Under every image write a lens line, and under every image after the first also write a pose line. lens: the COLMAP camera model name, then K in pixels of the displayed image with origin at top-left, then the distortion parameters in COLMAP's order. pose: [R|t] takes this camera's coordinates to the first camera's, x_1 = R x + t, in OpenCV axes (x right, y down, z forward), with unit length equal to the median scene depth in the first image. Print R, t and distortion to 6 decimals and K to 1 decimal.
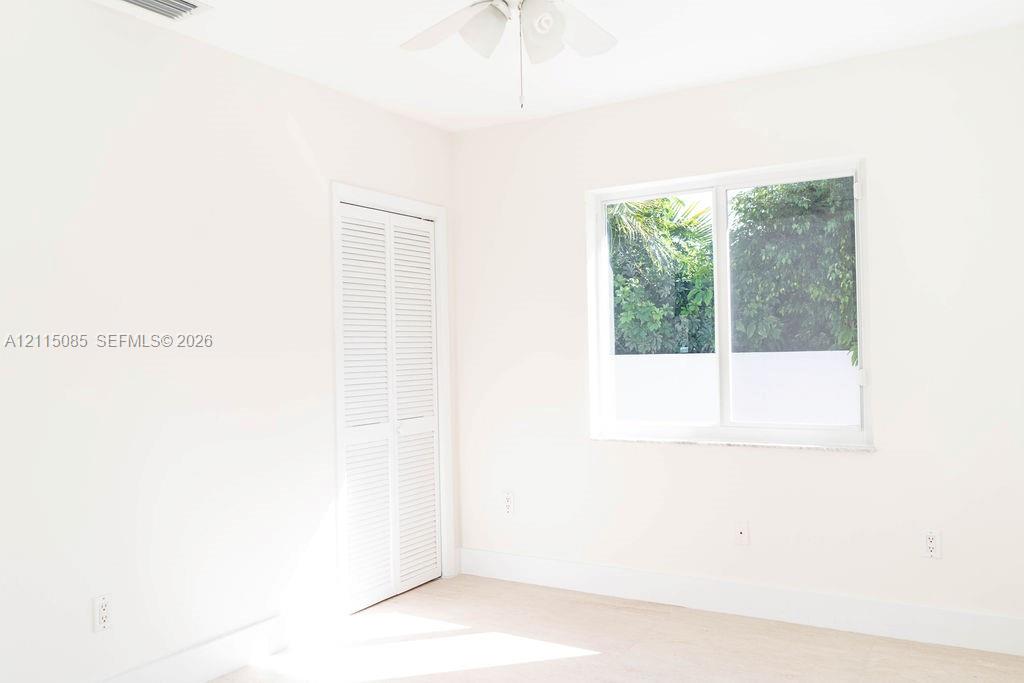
lens RADIAL K [[787.3, 0, 512.0], [0, 787.3, 341.5], [0, 0, 1]] dist [-0.013124, -0.005531]
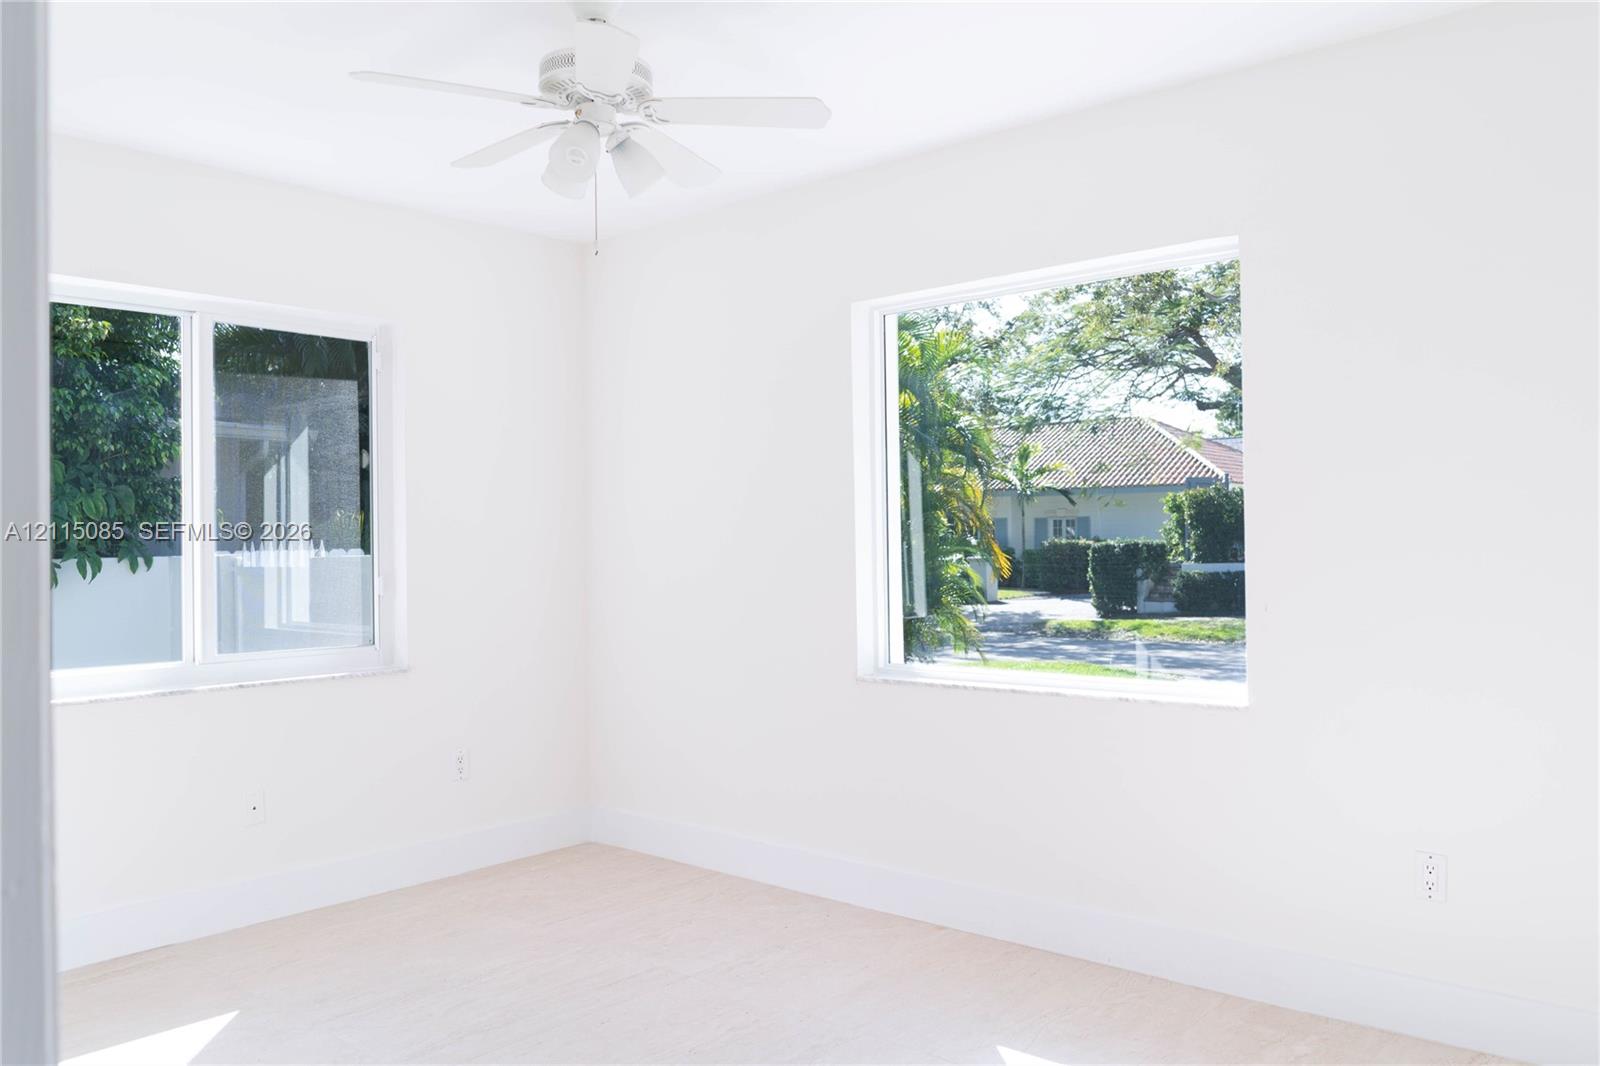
lens RADIAL K [[1230.1, 0, 800.0], [0, 1230.1, 533.0], [0, 0, 1]] dist [-0.013124, -0.005531]
pose [[0.164267, 0.026710, 0.986054, -0.758915], [-0.008465, 0.999635, -0.025667, 0.018844], [-0.986380, -0.004130, 0.164433, 0.341994]]
